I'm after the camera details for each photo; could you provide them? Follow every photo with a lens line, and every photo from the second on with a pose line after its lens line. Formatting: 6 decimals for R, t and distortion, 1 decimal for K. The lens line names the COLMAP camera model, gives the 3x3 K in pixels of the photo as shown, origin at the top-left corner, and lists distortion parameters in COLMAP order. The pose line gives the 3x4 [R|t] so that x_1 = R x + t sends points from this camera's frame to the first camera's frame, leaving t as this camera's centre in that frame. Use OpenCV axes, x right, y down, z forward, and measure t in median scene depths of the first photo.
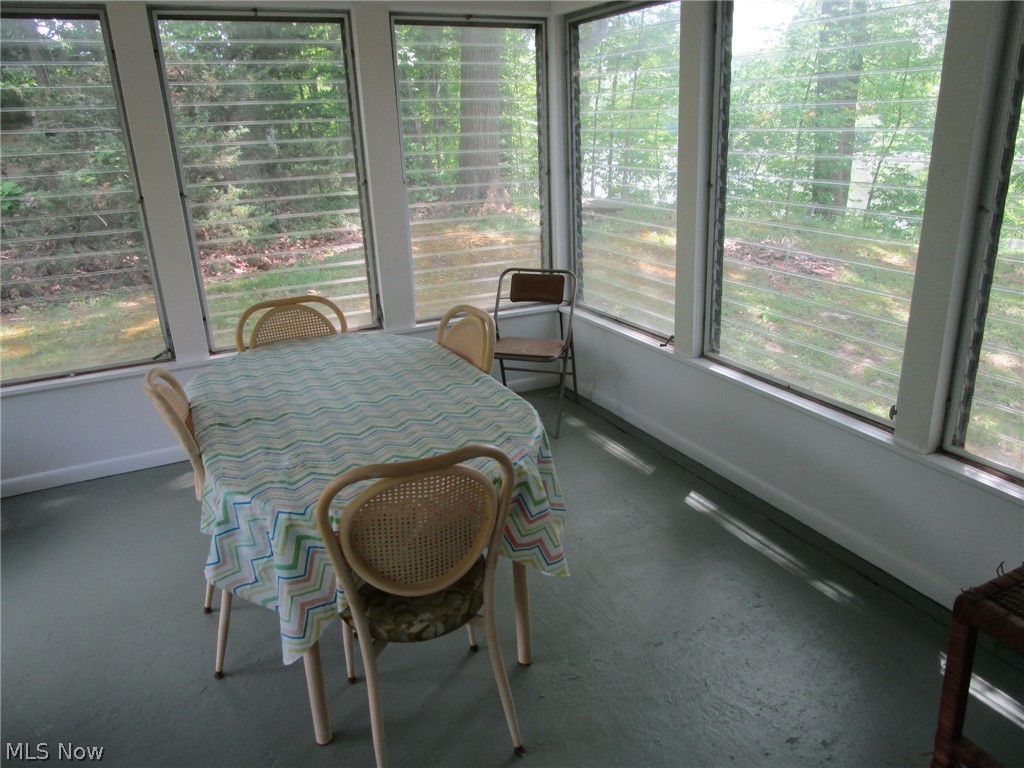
lens RADIAL K [[729.9, 0, 509.6], [0, 729.9, 388.7], [0, 0, 1]] dist [-0.033614, 0.022930]
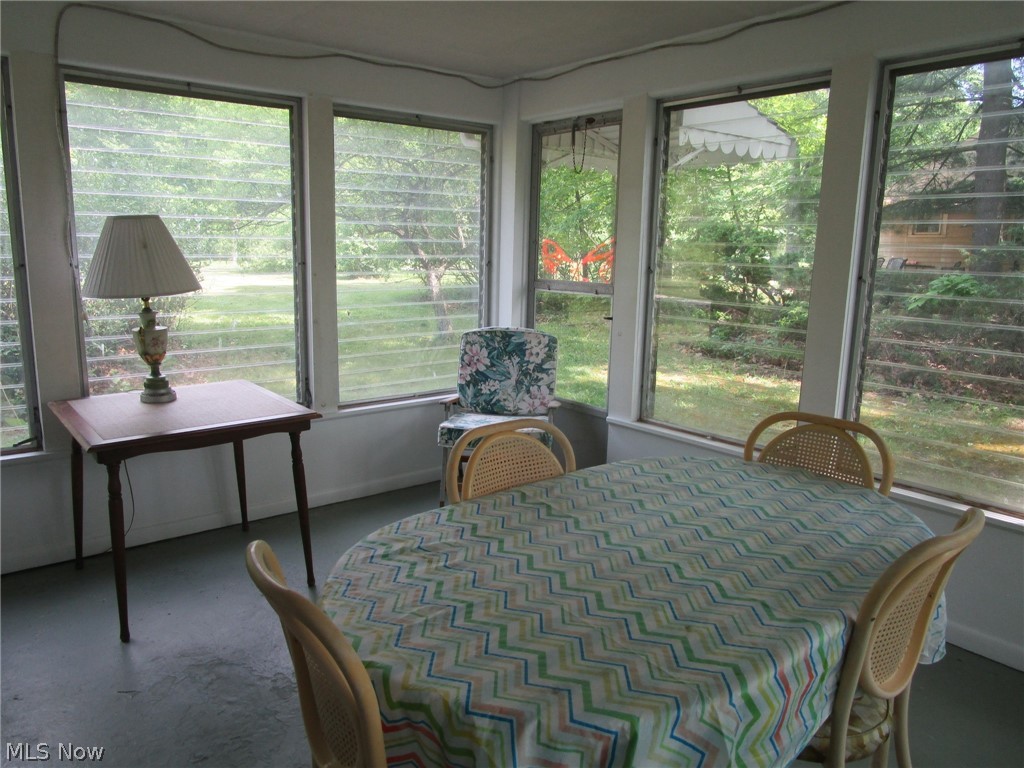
lens RADIAL K [[729.9, 0, 509.6], [0, 729.9, 388.7], [0, 0, 1]] dist [-0.033614, 0.022930]
pose [[0.218111, 0.221022, -0.950567, 0.372705], [-0.357399, 0.924442, 0.132941, -0.162776], [0.908126, 0.310736, 0.280624, 0.615038]]
